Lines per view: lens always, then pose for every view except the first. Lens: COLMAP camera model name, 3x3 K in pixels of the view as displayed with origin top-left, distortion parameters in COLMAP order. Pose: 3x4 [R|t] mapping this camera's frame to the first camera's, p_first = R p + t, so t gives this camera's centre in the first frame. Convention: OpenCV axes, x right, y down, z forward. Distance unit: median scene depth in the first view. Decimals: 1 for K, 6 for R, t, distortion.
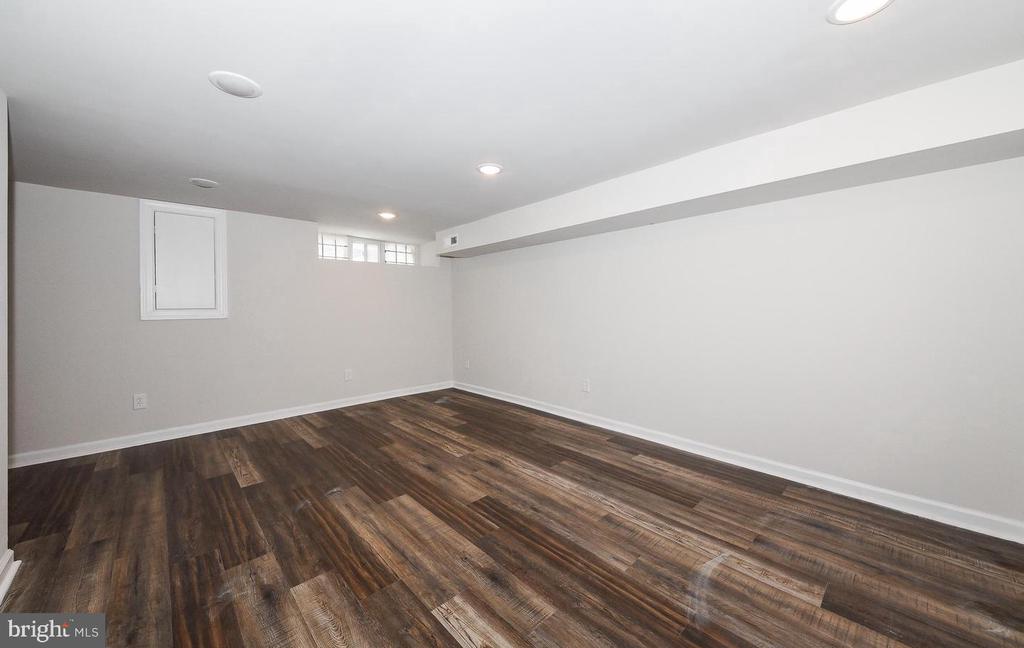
lens RADIAL K [[388.3, 0, 495.8], [0, 388.3, 304.4], [0, 0, 1]] dist [0.047928, -0.023921]
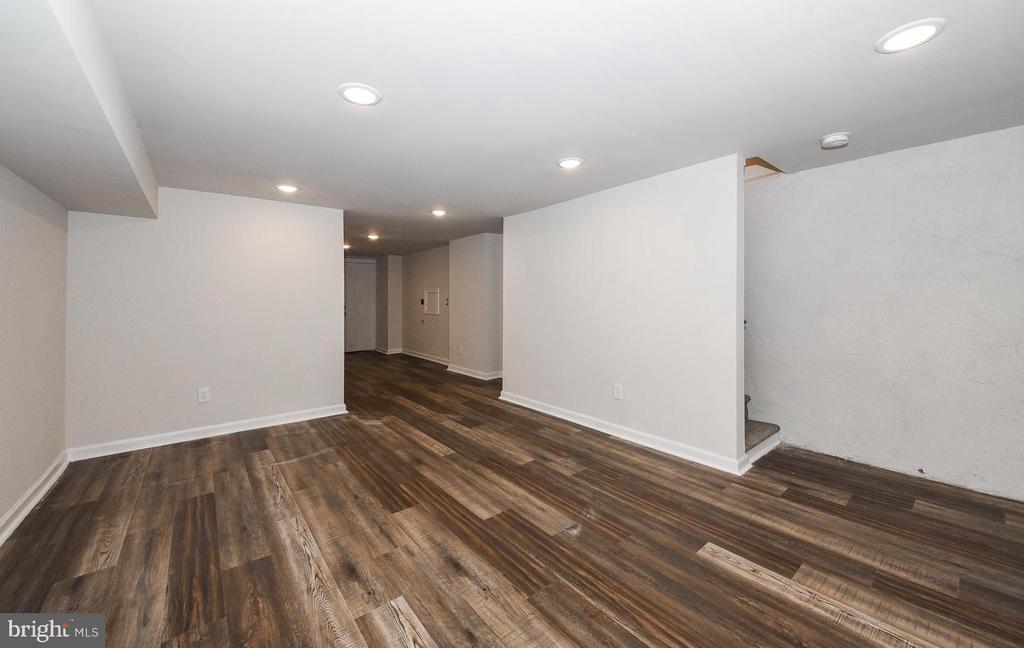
lens RADIAL K [[388.3, 0, 495.8], [0, 388.3, 304.4], [0, 0, 1]] dist [0.047928, -0.023921]
pose [[-0.997557, 0.016441, 0.067898, -0.358645], [0.016784, 0.999849, 0.004484, 0.012228], [-0.067814, 0.005613, -0.997682, 2.071238]]
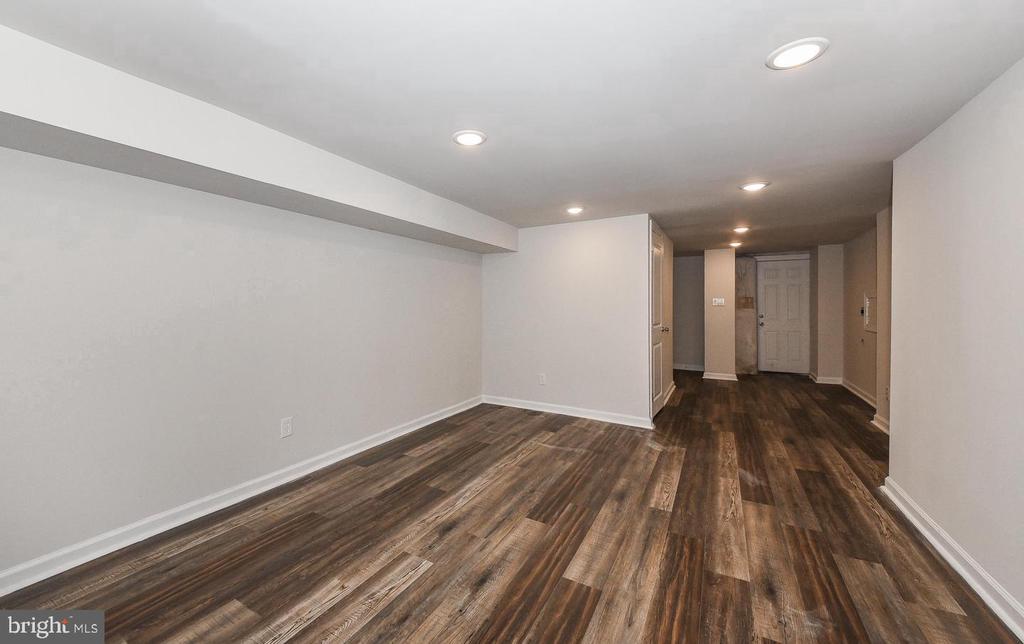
lens RADIAL K [[388.3, 0, 495.8], [0, 388.3, 302.4], [0, 0, 1]] dist [0.047928, -0.023921]
pose [[-0.330916, 0.010808, 0.943598, -1.007566], [-0.008468, 0.999860, -0.014422, -0.028239], [-0.943622, -0.012763, -0.330778, 1.540854]]
